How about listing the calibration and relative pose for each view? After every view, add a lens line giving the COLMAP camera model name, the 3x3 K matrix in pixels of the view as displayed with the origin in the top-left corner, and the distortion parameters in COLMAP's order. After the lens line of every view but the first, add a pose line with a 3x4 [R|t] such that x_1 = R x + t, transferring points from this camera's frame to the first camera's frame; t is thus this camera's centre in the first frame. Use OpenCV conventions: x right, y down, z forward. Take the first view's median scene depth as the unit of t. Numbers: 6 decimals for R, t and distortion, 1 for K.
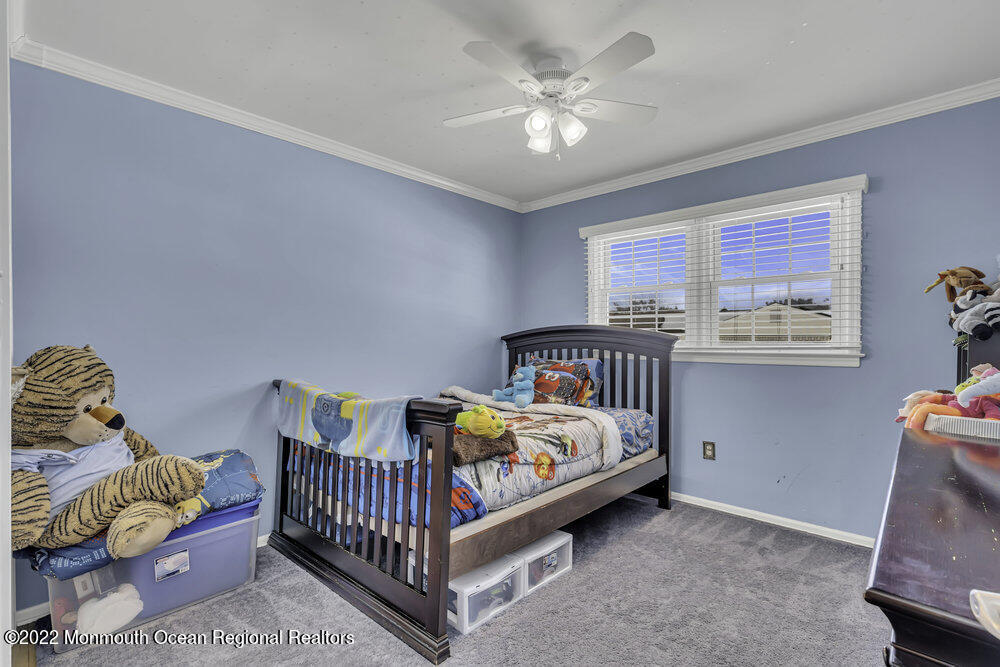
lens RADIAL K [[455.0, 0, 501.3], [0, 455.0, 331.8], [0, 0, 1]] dist [-0.003853, 0.001931]
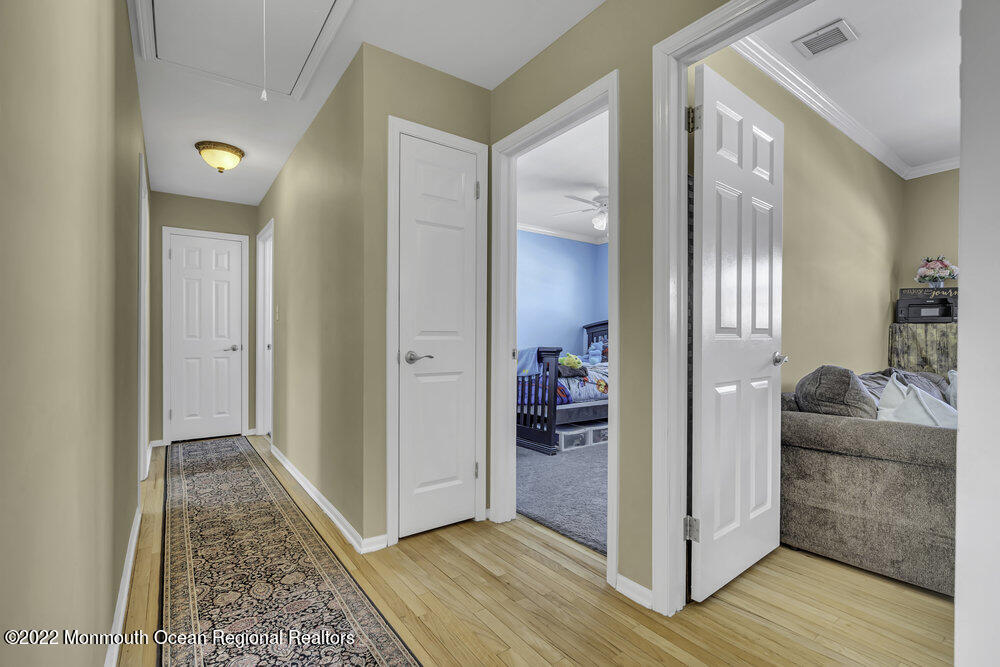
lens RADIAL K [[455.0, 0, 503.5], [0, 455.0, 333.9], [0, 0, 1]] dist [-0.003853, 0.001931]
pose [[0.982430, 0.007357, -0.186486, 0.046631], [-0.006226, 0.999959, 0.006650, 0.063607], [0.186527, -0.005372, 0.982435, -1.202909]]
